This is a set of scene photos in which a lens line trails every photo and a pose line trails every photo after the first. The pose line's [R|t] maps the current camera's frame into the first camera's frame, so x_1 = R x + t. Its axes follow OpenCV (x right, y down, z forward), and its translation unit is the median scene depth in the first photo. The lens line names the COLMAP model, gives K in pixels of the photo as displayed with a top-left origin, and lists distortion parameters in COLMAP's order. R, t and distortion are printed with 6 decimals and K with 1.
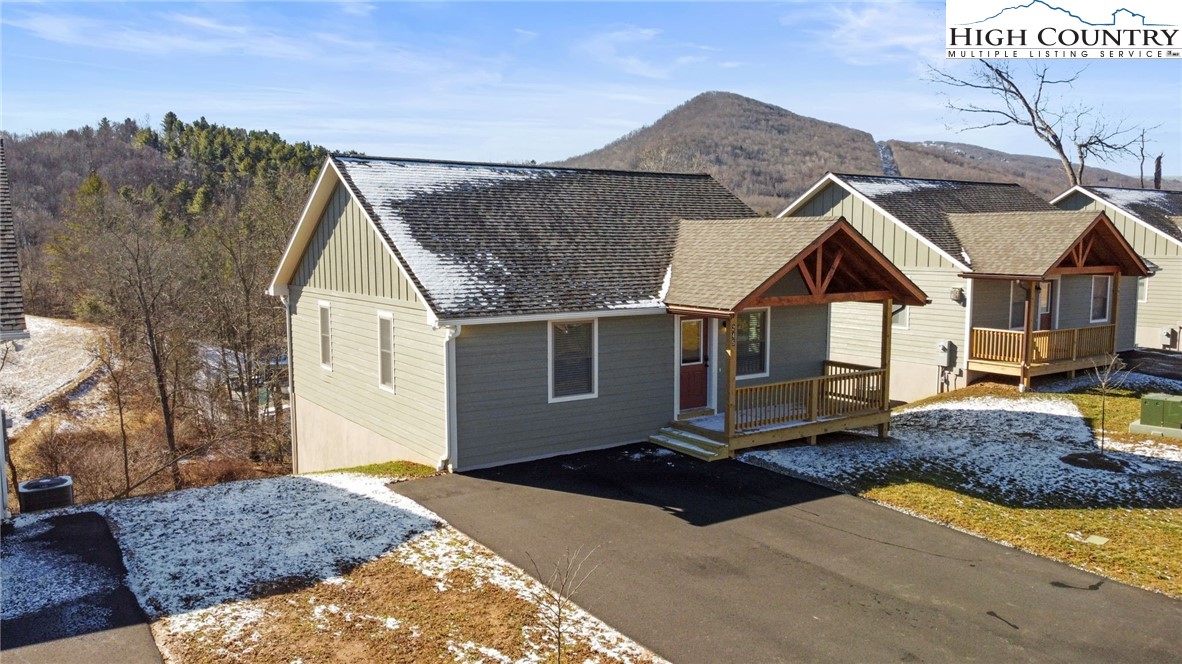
lens RADIAL K [[882.7, 0, 592.3], [0, 882.7, 332.8], [0, 0, 1]] dist [0.000602, -0.004766]
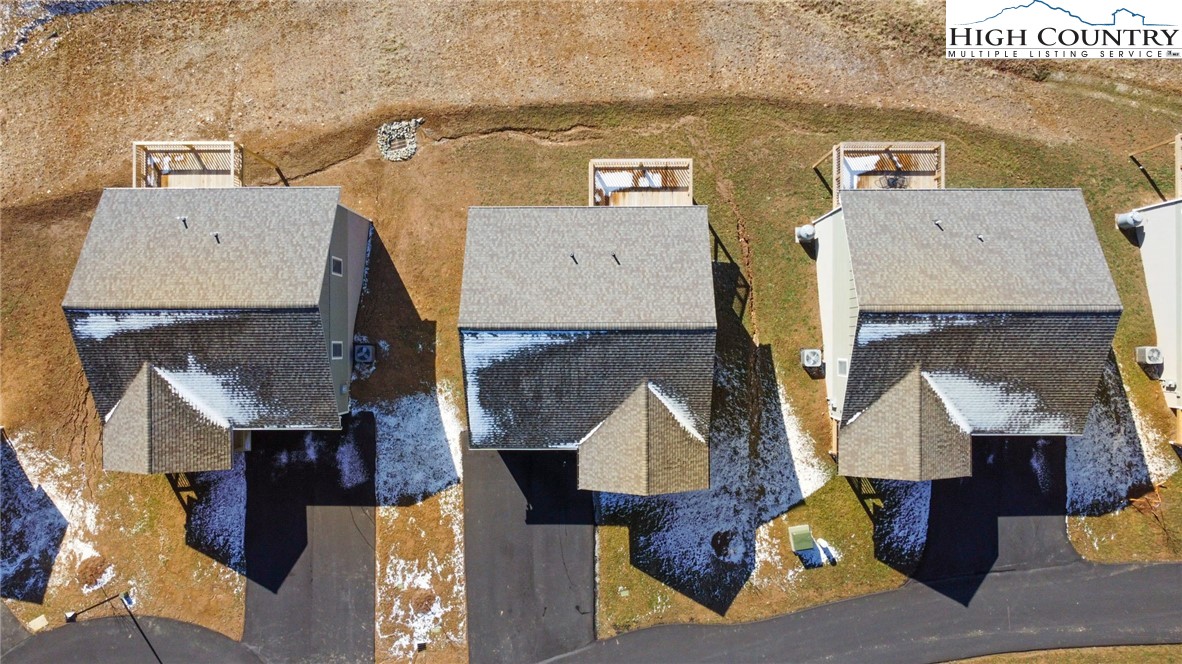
lens RADIAL K [[882.7, 0, 591.9], [0, 882.7, 331.6], [0, 0, 1]] dist [0.000602, -0.004766]
pose [[0.827833, 0.560860, -0.011353, -0.038508], [-0.057877, 0.105521, 0.992731, -3.079337], [0.557981, -0.821159, 0.119815, 1.318908]]
